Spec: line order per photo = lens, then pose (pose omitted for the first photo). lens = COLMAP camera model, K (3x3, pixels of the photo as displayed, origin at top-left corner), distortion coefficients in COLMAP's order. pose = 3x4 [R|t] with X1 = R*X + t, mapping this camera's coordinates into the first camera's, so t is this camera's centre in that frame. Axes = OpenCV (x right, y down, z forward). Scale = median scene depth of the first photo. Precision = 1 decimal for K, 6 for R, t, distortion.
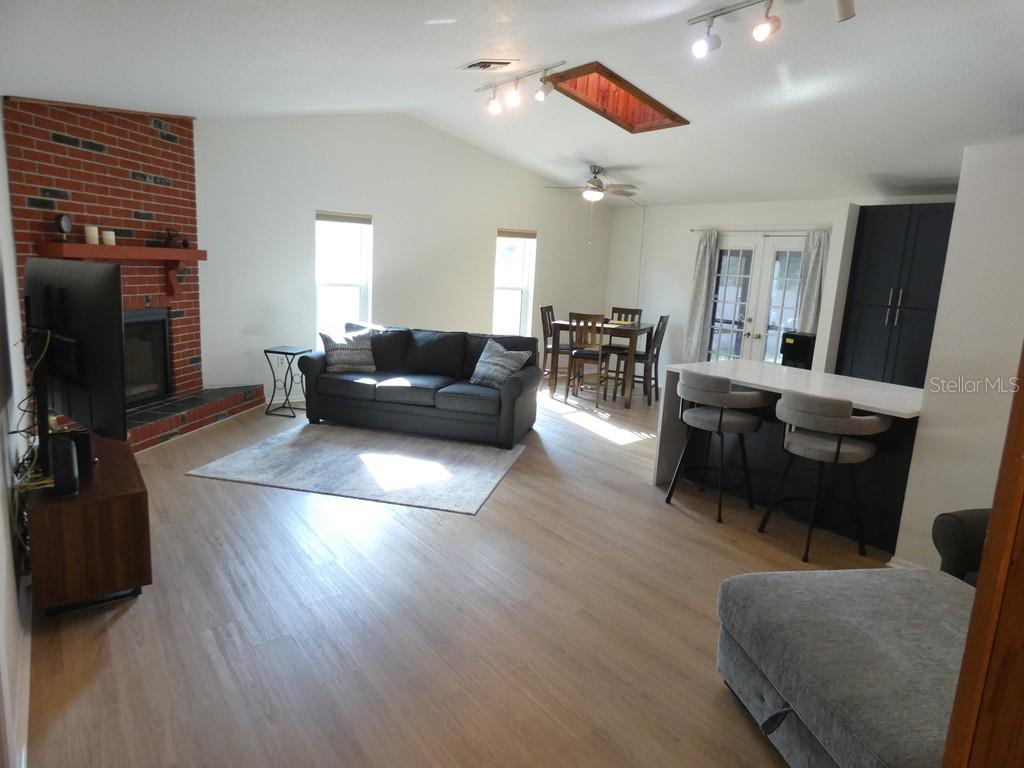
lens RADIAL K [[620.4, 0, 510.9], [0, 620.4, 374.9], [0, 0, 1]] dist [0.026361, -0.002229]
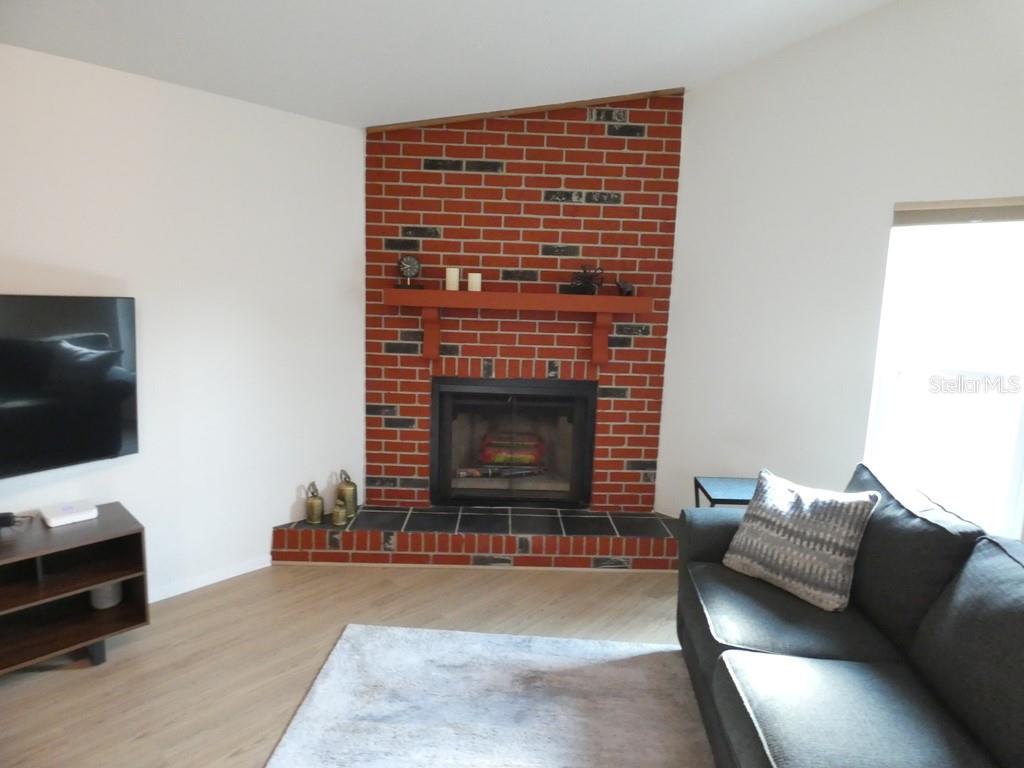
lens RADIAL K [[599.1, 0, 515.0], [0, 599.1, 385.8], [0, 0, 1]] dist [-0.002327, -0.001067]
pose [[0.181957, 0.107635, -0.977398, 0.078327], [-0.196344, 0.977951, 0.071143, -0.129898], [0.963504, 0.178961, 0.199079, 0.771112]]
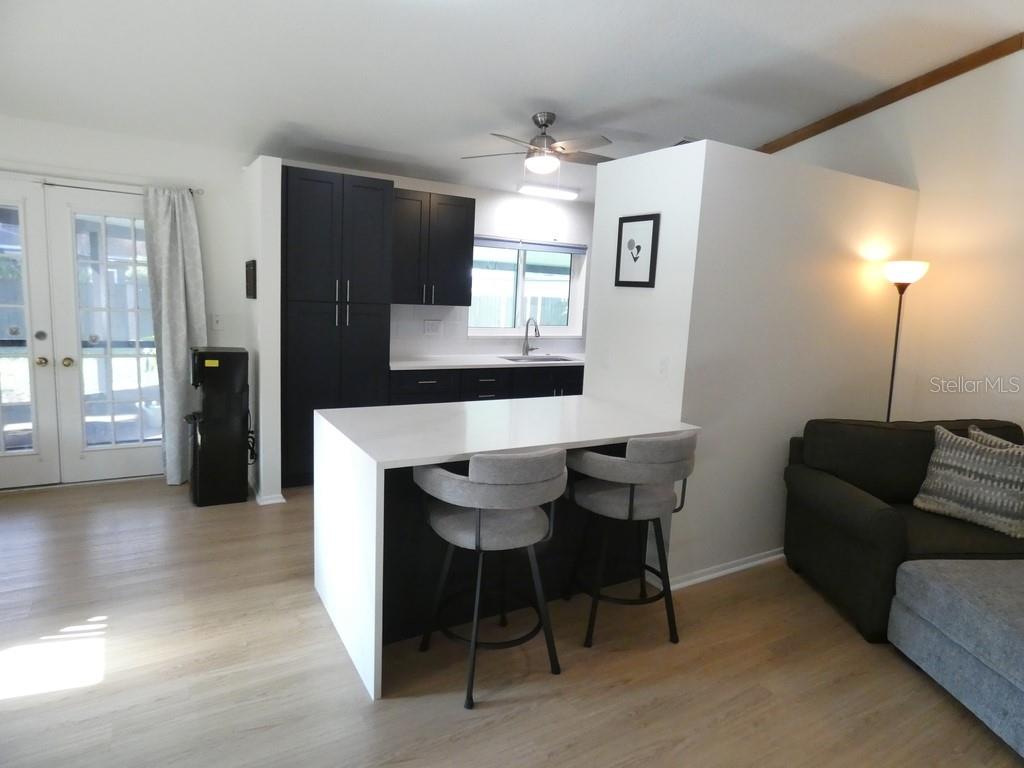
lens RADIAL K [[607.6, 0, 497.3], [0, 607.6, 389.0], [0, 0, 1]] dist [0.019336, -0.000580]
pose [[0.117154, -0.205847, 0.971546, -0.146733], [0.134359, 0.972574, 0.189863, -0.115306], [-0.983983, 0.108293, 0.141599, 0.665398]]
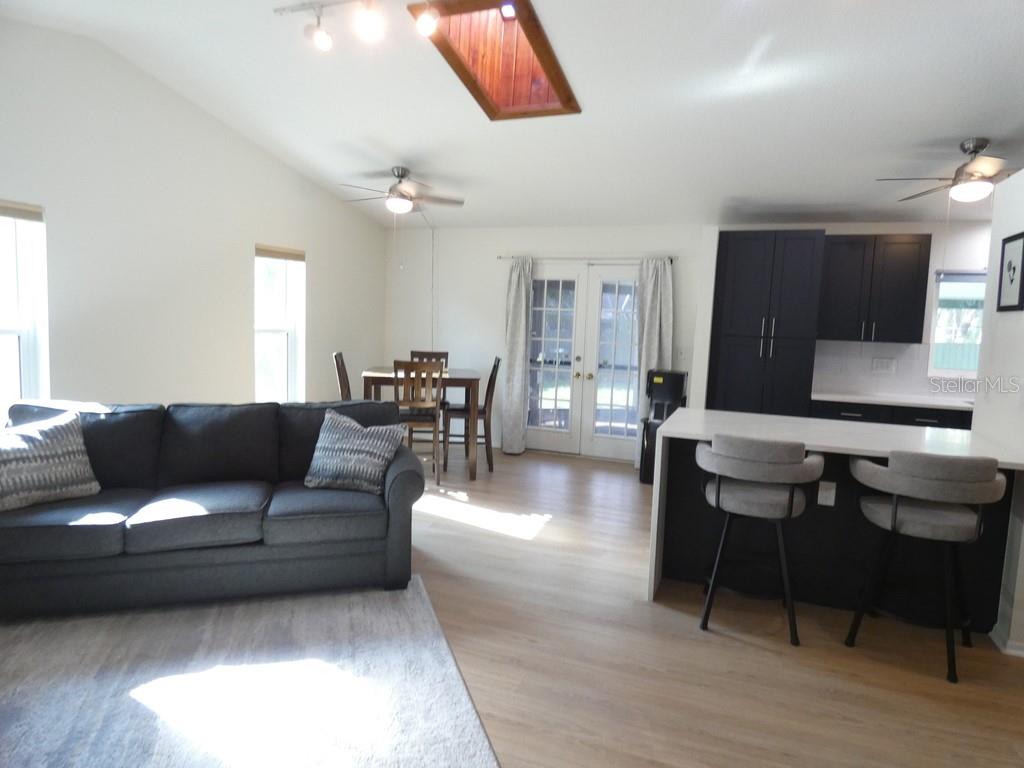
lens RADIAL K [[620.4, 0, 510.9], [0, 620.4, 374.9], [0, 0, 1]] dist [0.026361, -0.002229]
pose [[0.848610, -0.066131, 0.524869, -0.206724], [0.100476, 0.994245, -0.037180, -0.052501], [-0.519389, 0.084288, 0.850371, 0.381545]]
